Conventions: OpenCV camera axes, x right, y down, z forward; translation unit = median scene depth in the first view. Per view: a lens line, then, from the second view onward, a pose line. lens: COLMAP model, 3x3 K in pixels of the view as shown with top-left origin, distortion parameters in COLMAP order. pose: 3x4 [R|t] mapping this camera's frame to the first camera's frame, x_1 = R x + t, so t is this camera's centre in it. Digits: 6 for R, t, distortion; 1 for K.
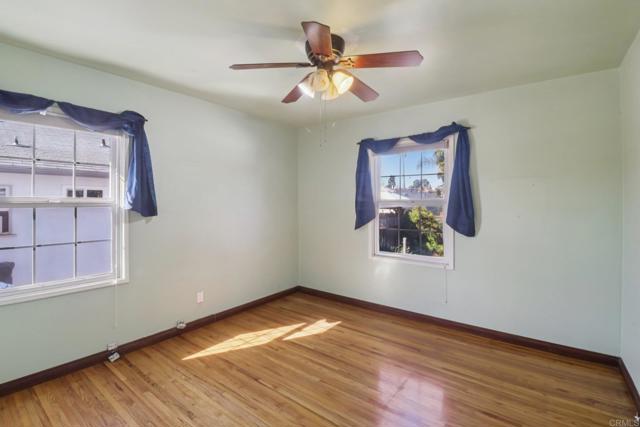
lens RADIAL K [[301.8, 0, 312.8], [0, 301.8, 203.4], [0, 0, 1]] dist [-0.001776, -0.002284]
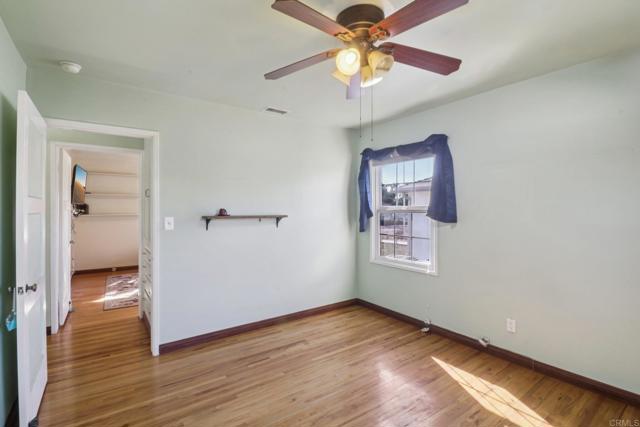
lens RADIAL K [[301.8, 0, 318.0], [0, 301.8, 212.3], [0, 0, 1]] dist [-0.001776, -0.002284]
pose [[-0.288630, 0.002128, -0.957438, 0.629169], [-0.003228, 0.999990, 0.003195, 0.004269], [0.957435, 0.004013, -0.288620, 0.822758]]
